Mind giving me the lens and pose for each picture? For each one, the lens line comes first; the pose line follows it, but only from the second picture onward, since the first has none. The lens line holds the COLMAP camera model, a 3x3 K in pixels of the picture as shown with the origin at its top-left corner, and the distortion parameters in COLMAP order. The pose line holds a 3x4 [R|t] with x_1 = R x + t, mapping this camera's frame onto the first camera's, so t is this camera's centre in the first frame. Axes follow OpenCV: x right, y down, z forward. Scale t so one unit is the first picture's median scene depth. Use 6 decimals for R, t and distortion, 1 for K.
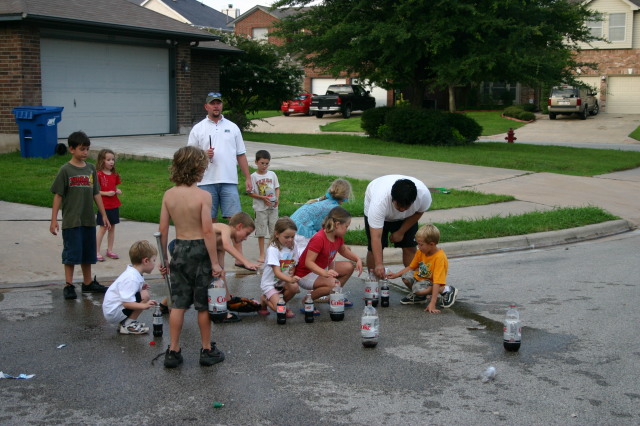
lens RADIAL K [[991.2, 0, 318.5], [0, 991.2, 212.1], [0, 0, 1]] dist [-0.012787, 0.000000]
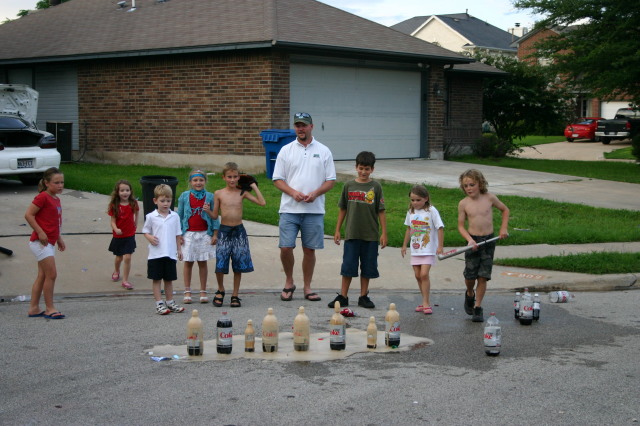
lens RADIAL K [[1109.1, 0, 336.1], [0, 1109.1, 213.0], [0, 0, 1]] dist [0.006499, 0.000000]
pose [[0.955611, 0.025634, -0.293513, 0.091727], [-0.035426, 0.998977, -0.028093, 0.008932], [0.292492, 0.037244, 0.955542, -0.072510]]
